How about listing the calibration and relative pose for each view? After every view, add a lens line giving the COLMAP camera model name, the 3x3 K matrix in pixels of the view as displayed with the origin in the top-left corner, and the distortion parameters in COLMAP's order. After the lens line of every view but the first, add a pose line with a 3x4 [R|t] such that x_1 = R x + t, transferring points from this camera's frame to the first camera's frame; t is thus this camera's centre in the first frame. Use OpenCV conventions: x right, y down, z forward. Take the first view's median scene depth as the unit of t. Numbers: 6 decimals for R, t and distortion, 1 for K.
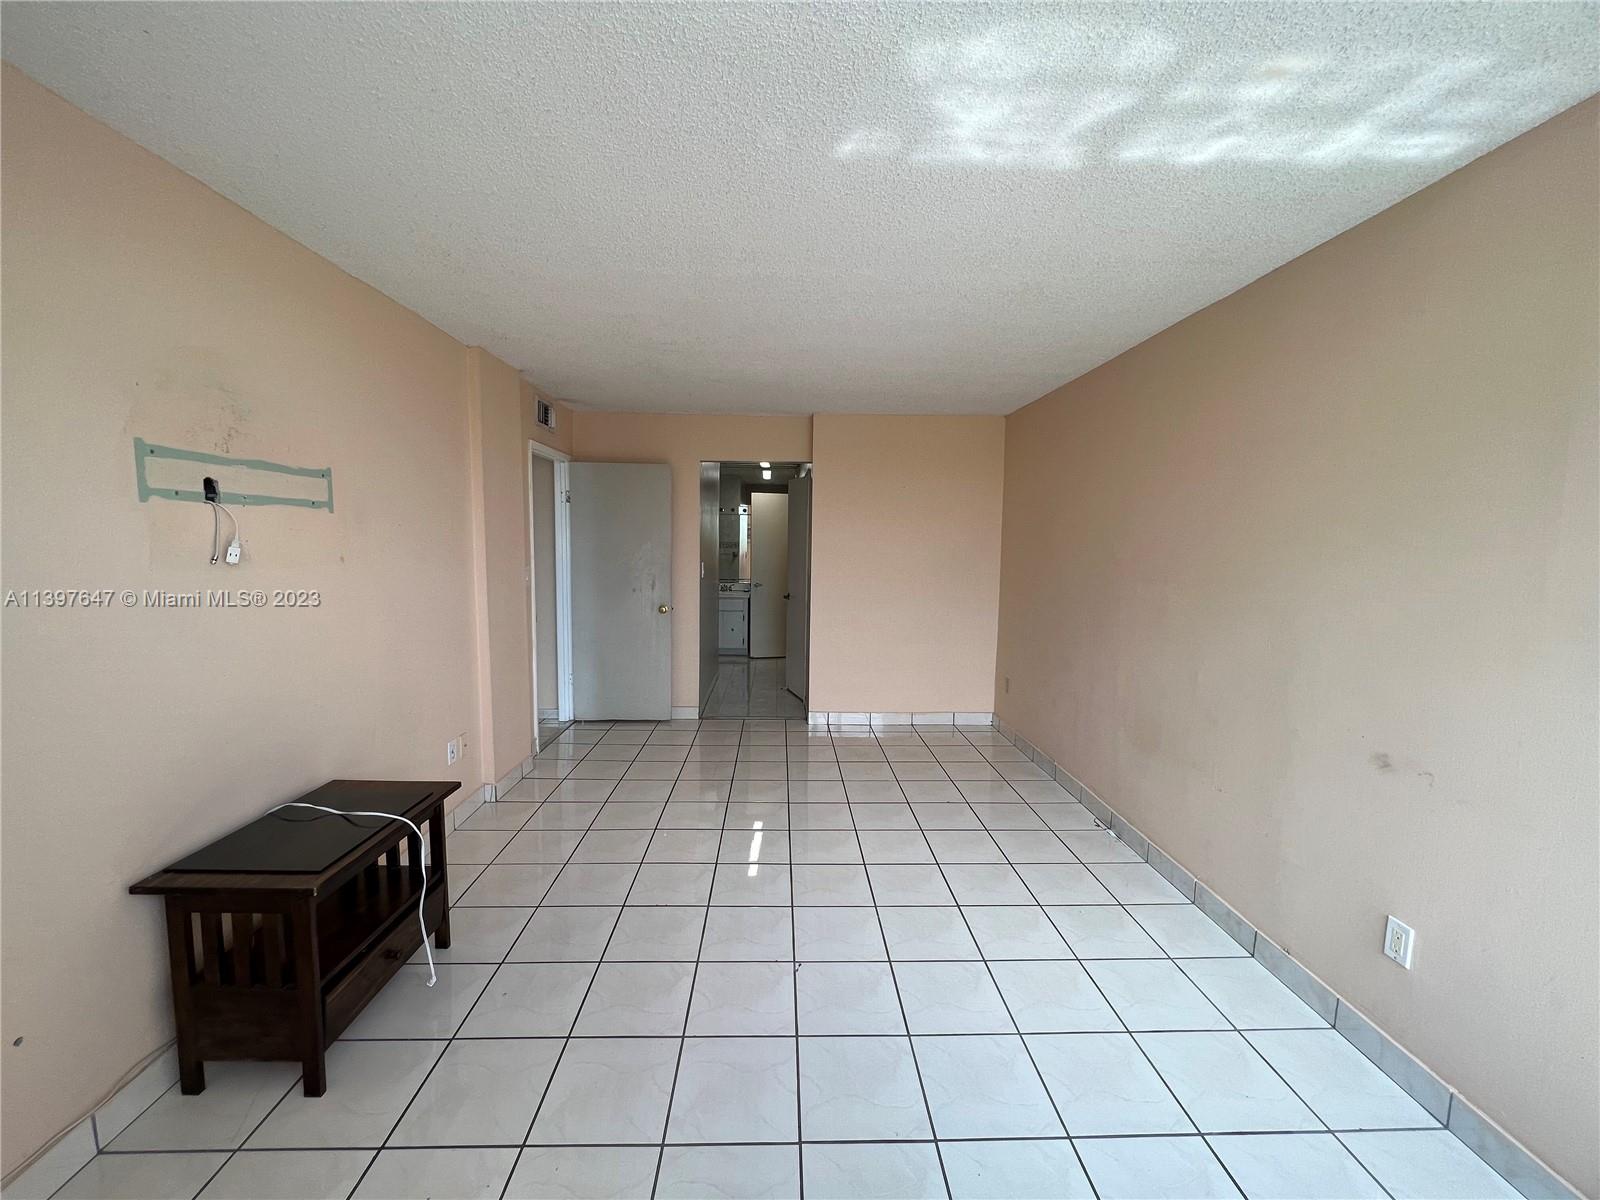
lens RADIAL K [[642.5, 0, 800.5], [0, 642.5, 606.7], [0, 0, 1]] dist [-0.002298, 0.000228]
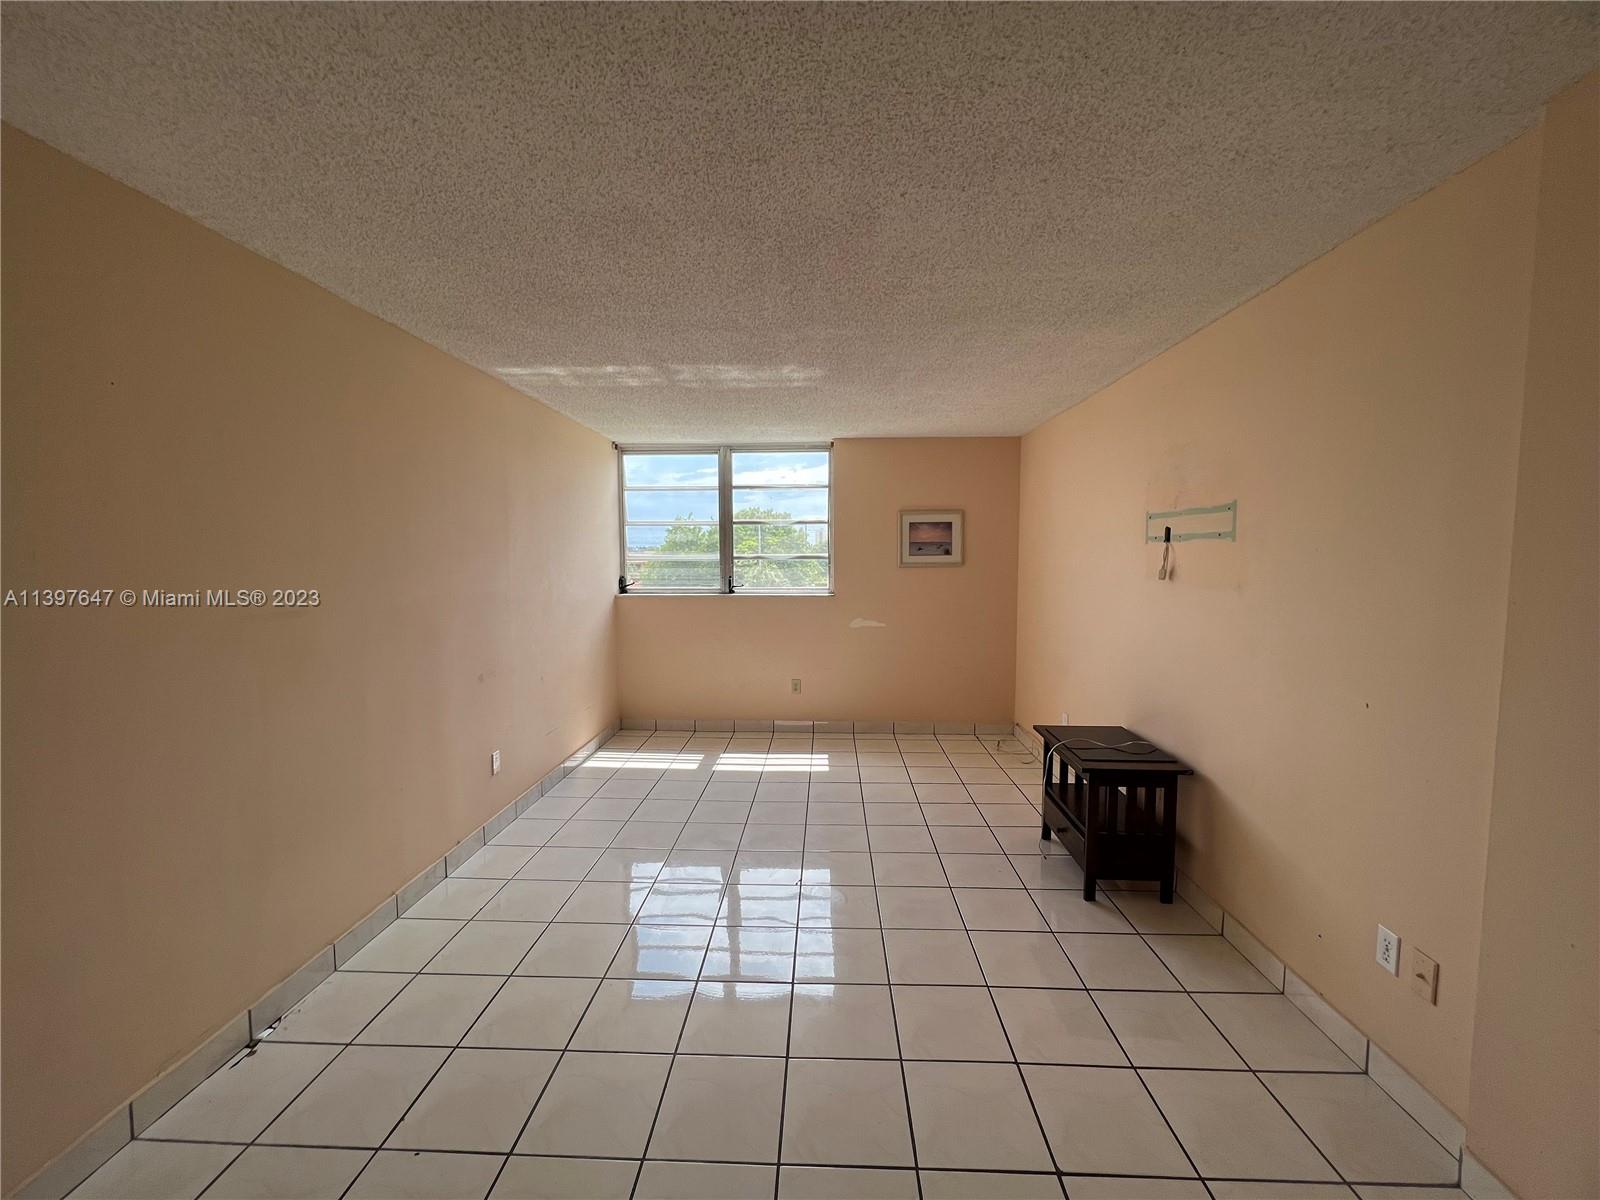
lens RADIAL K [[642.5, 0, 798.8], [0, 642.5, 601.2], [0, 0, 1]] dist [-0.002298, 0.000228]
pose [[-0.996905, -0.017220, 0.076710, -0.094835], [-0.003443, 0.984345, 0.176221, -0.239290], [-0.078543, 0.175411, -0.981357, 2.164086]]
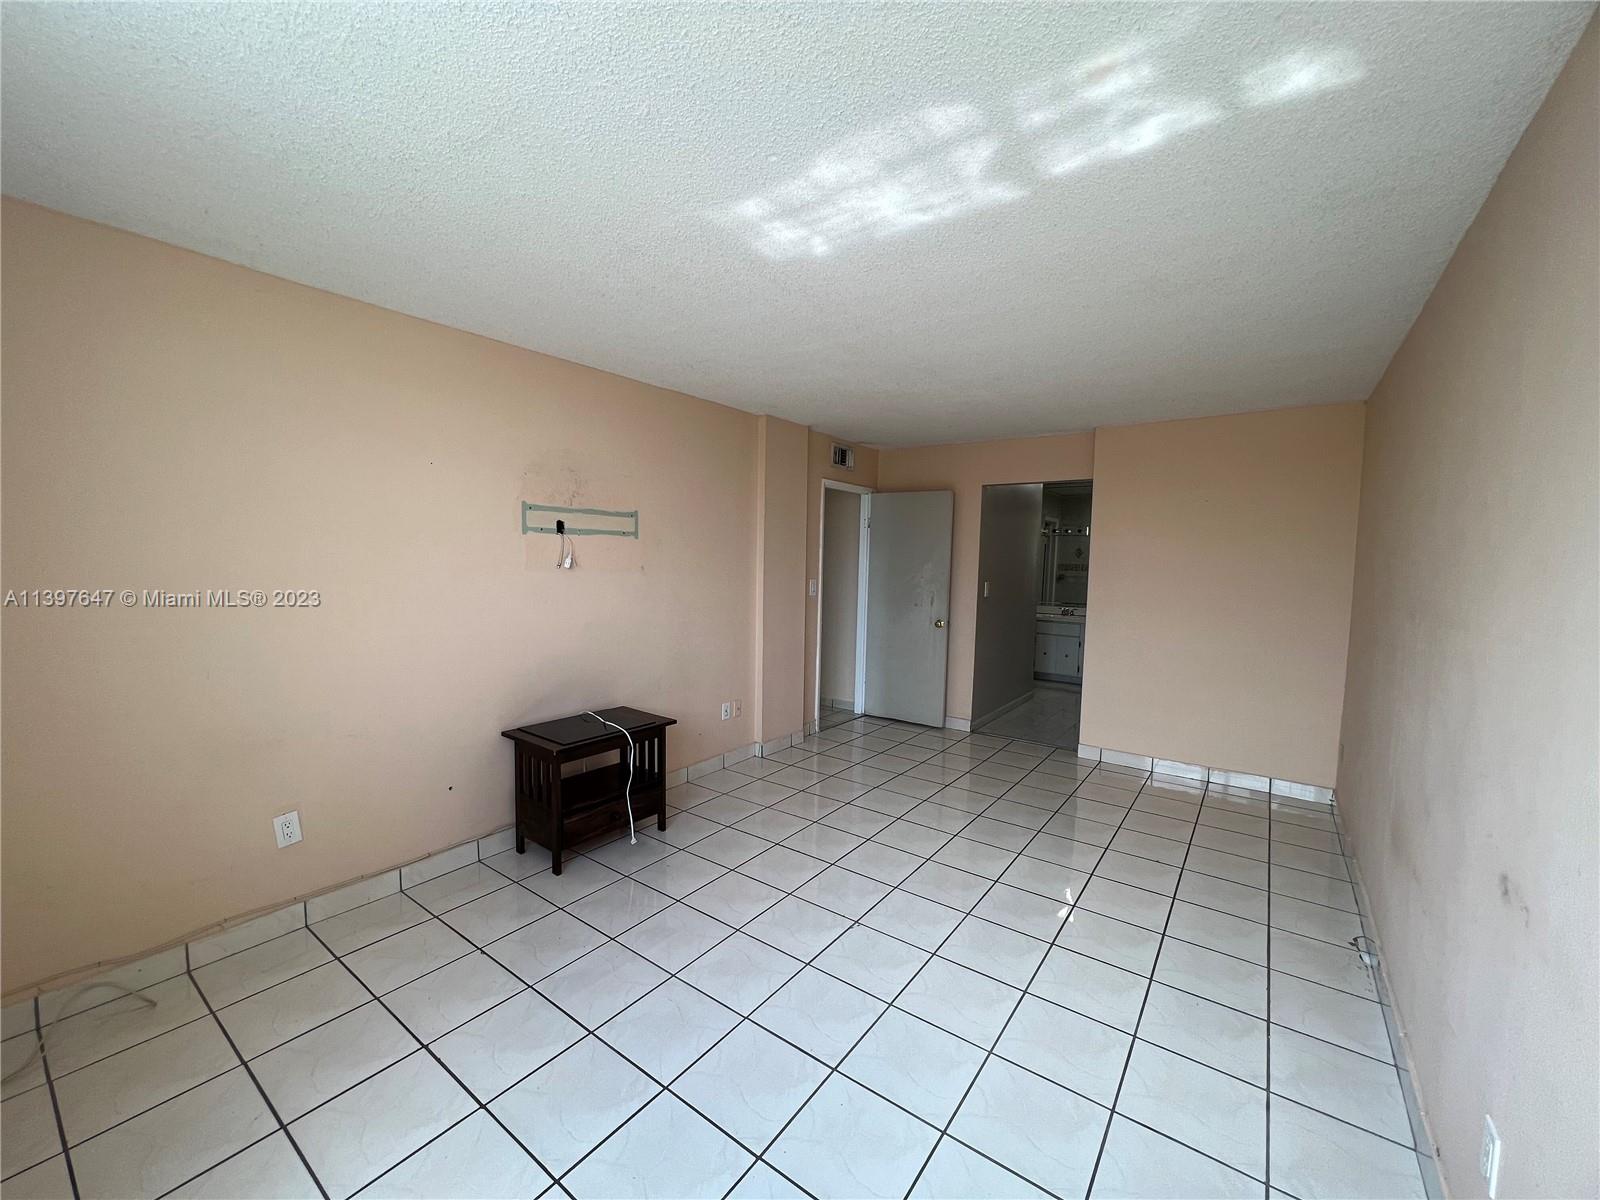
lens RADIAL K [[642.5, 0, 800.7], [0, 642.5, 605.8], [0, 0, 1]] dist [-0.002298, 0.000228]
pose [[0.786310, 0.050170, -0.615792, 0.593222], [-0.073380, 0.997226, -0.012454, 0.010128], [0.613459, 0.054980, 0.787811, 0.001809]]
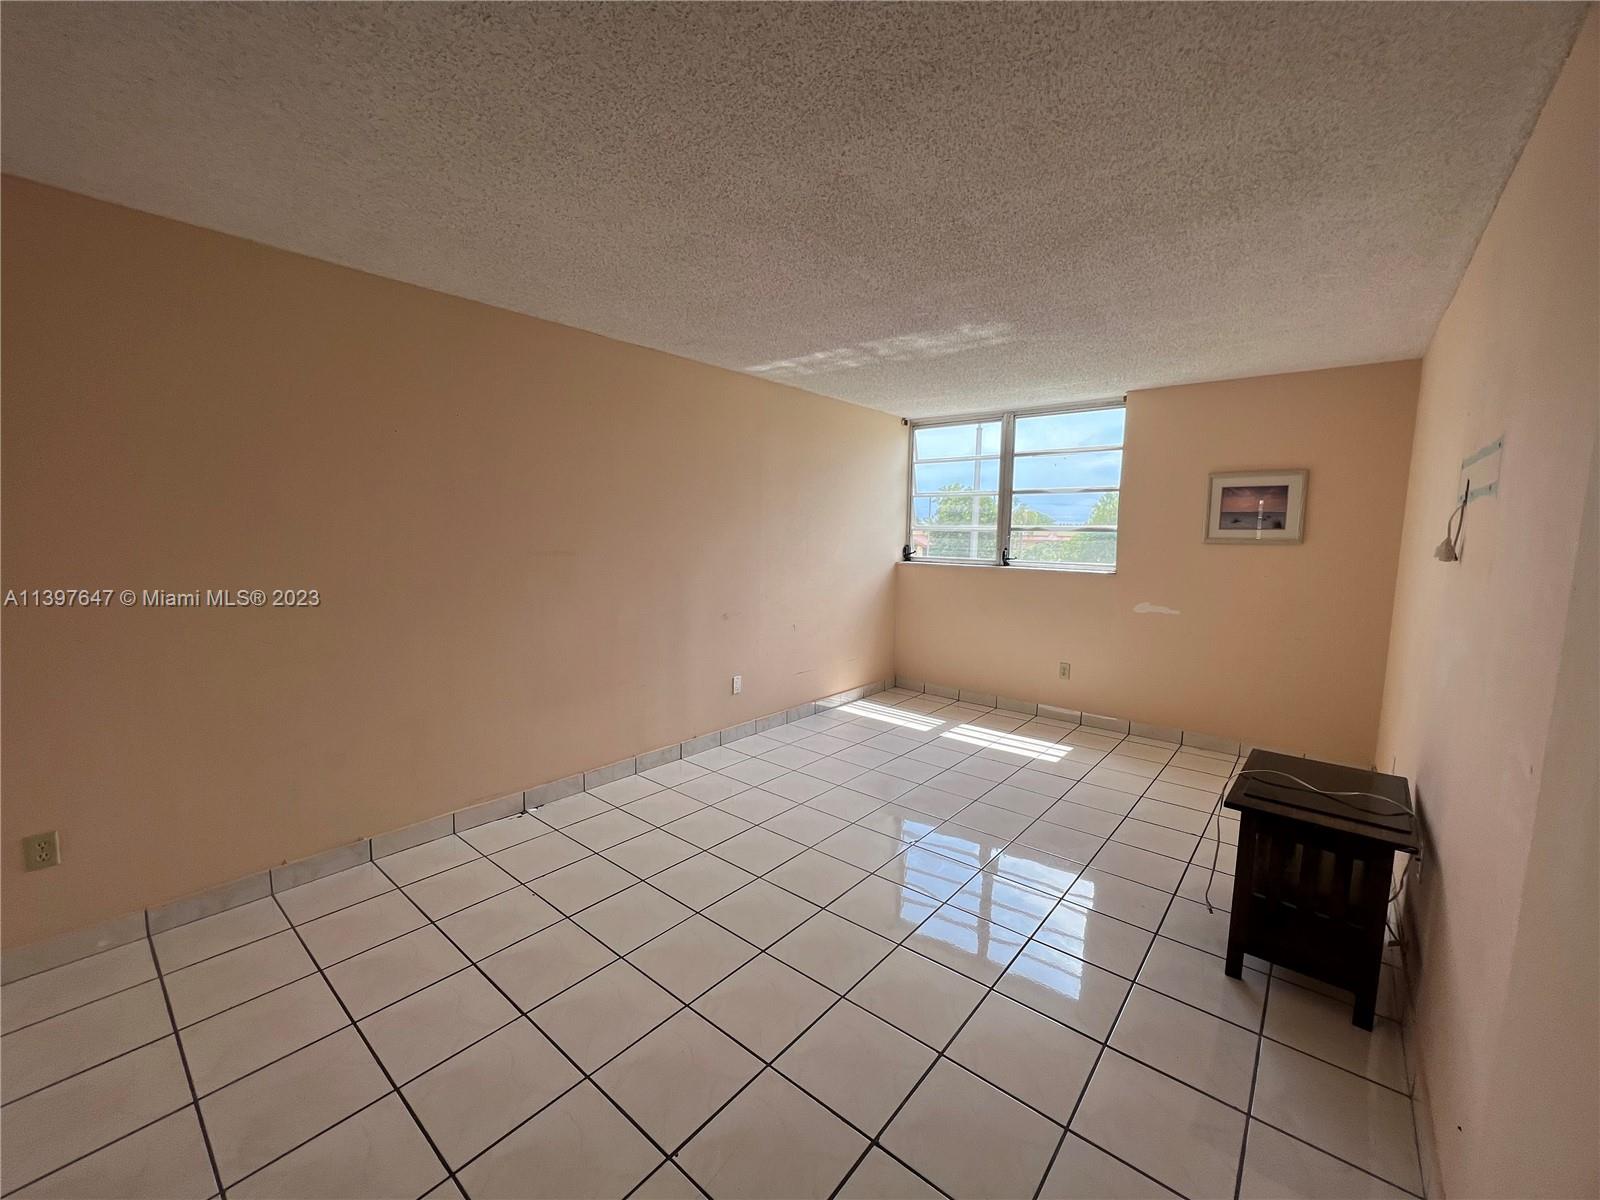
lens RADIAL K [[642.5, 0, 797.7], [0, 642.5, 596.1], [0, 0, 1]] dist [-0.002298, 0.000228]
pose [[-0.744750, -0.094966, 0.660552, -0.648950], [0.042725, 0.981007, 0.189208, -0.206818], [-0.665974, 0.169135, -0.726548, 2.021388]]
